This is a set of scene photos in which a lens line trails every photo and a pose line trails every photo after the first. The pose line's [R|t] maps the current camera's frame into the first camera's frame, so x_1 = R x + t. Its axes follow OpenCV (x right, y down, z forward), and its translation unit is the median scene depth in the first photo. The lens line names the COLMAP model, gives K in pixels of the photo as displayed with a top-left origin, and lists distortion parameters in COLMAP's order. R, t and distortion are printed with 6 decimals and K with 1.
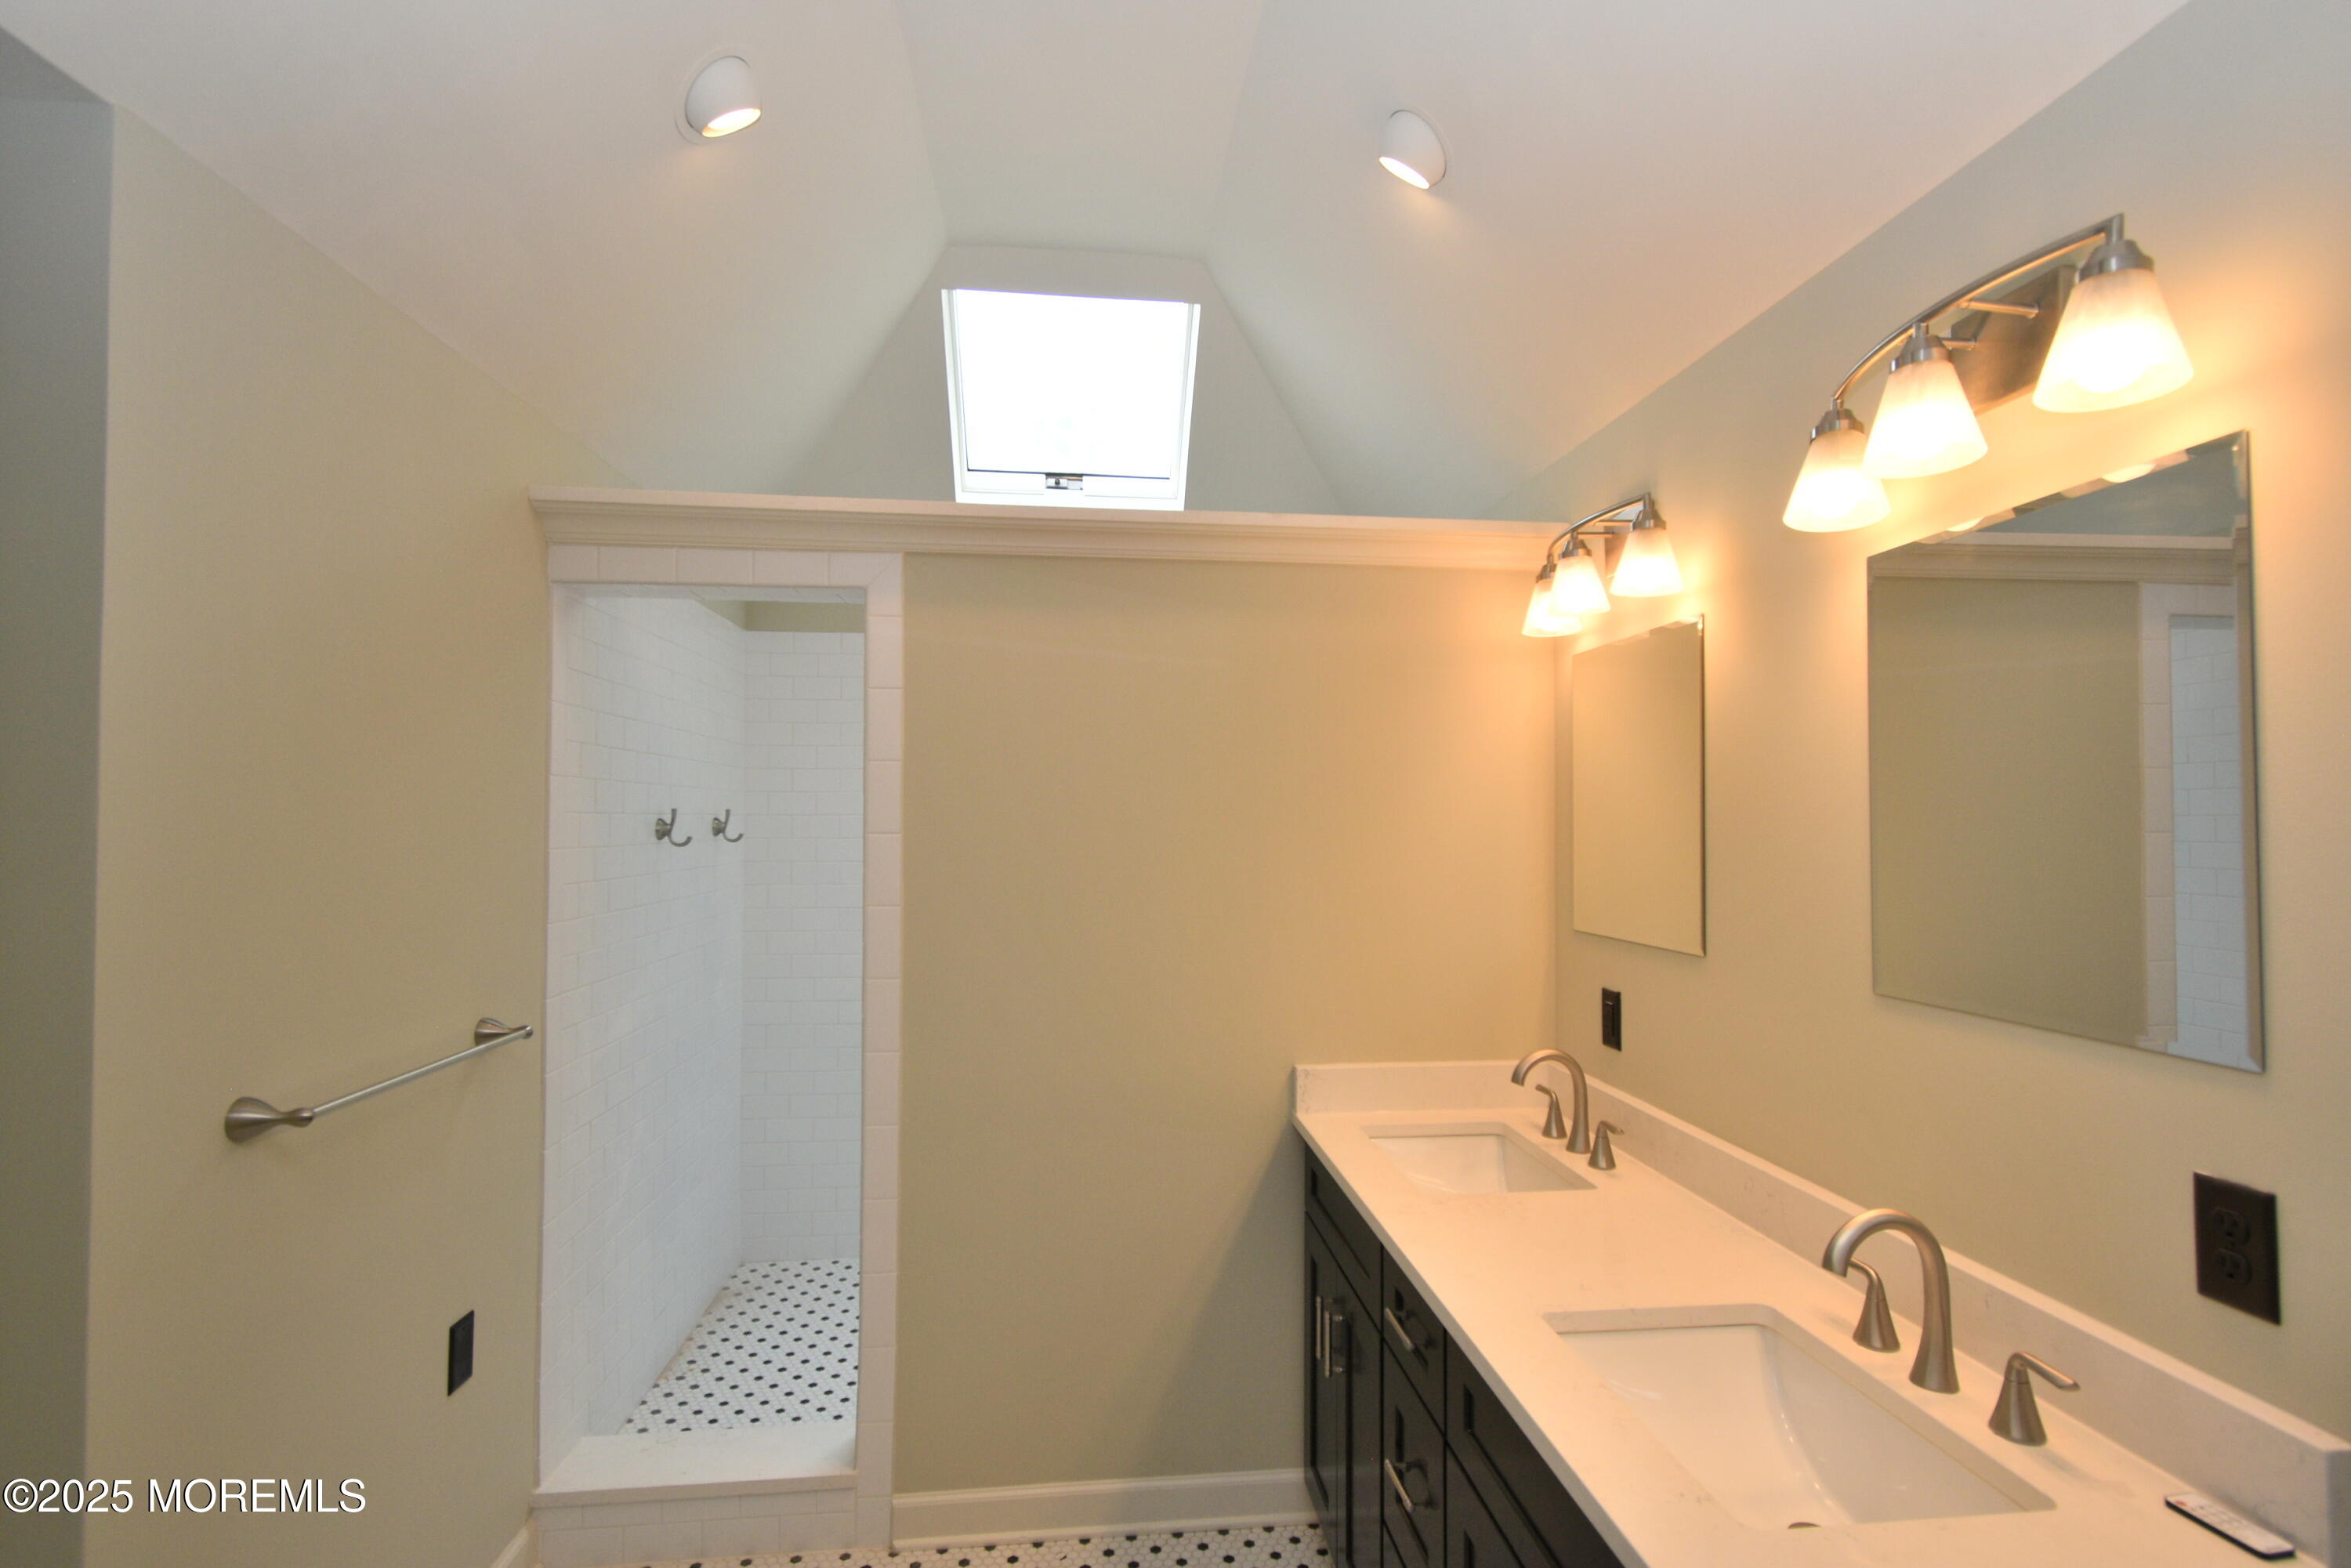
lens RADIAL K [[1118.9, 0, 1179.3], [0, 1118.9, 784.7], [0, 0, 1]] dist [0.007360, -0.000920]
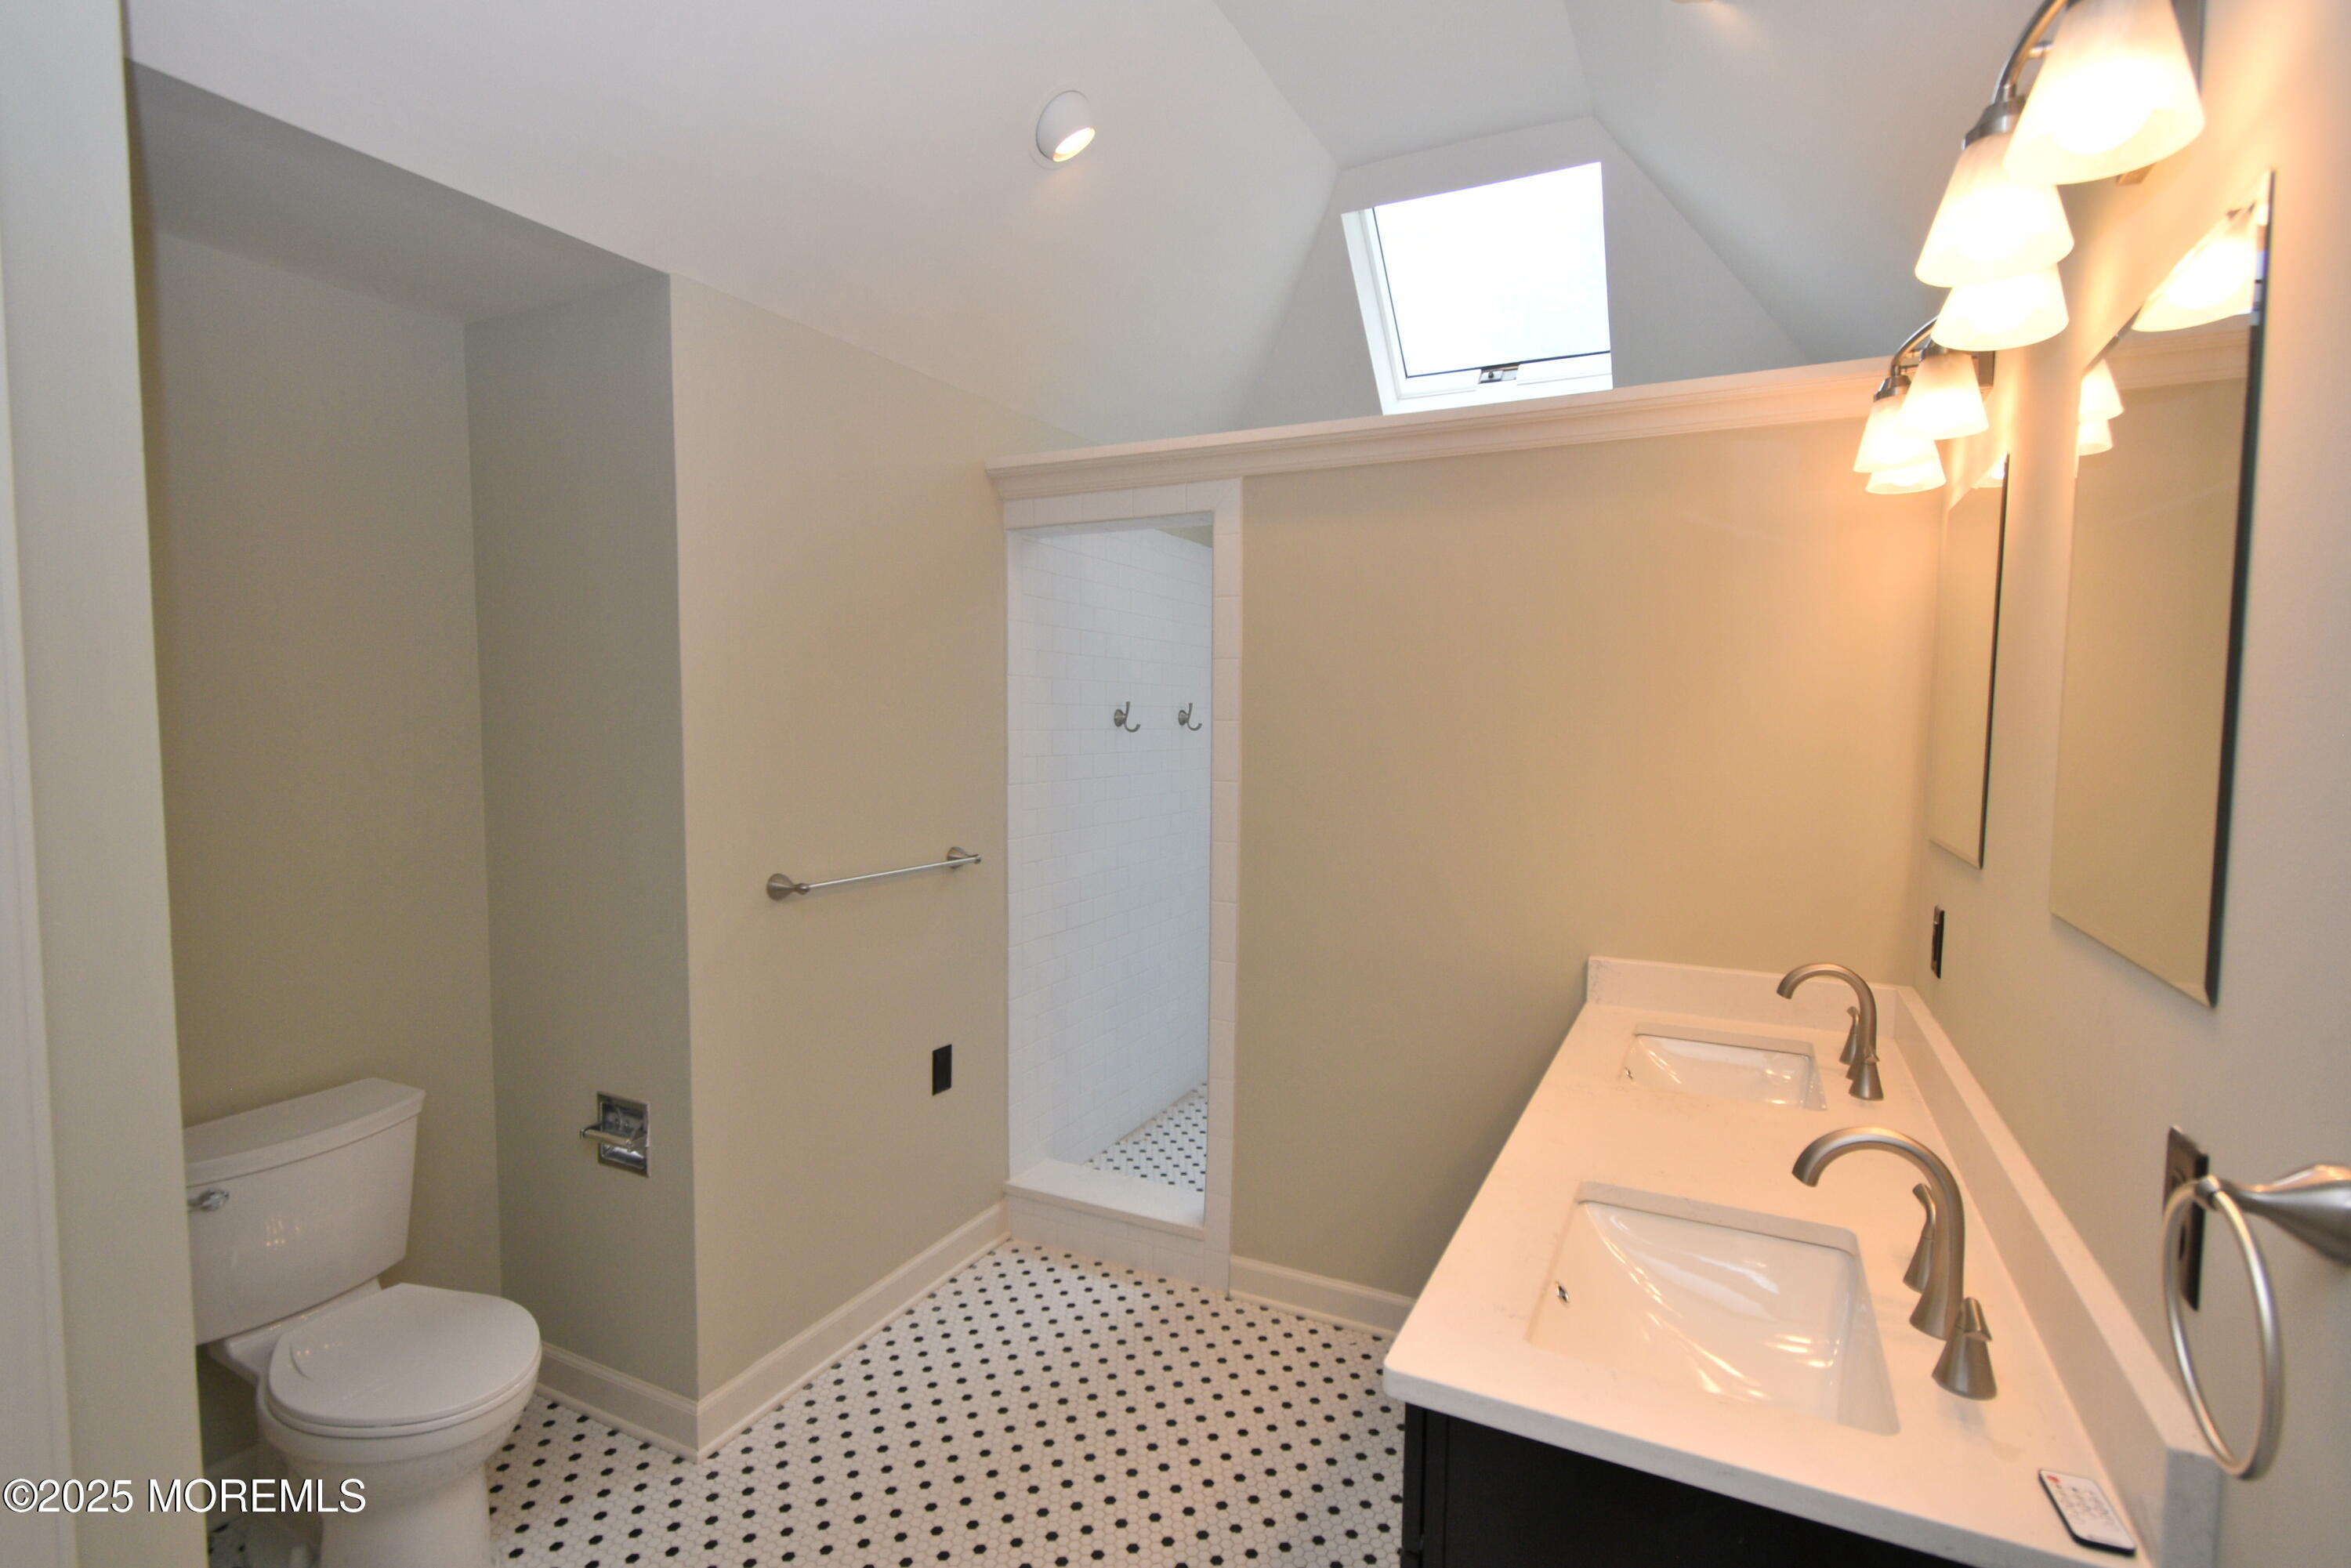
lens RADIAL K [[1118.9, 0, 1184.4], [0, 1118.9, 787.1], [0, 0, 1]] dist [0.007360, -0.000920]
pose [[0.839731, 0.038377, -0.541645, 0.343178], [0.009817, 0.996263, 0.085807, 0.011458], [0.542914, -0.077372, 0.836216, -0.021611]]
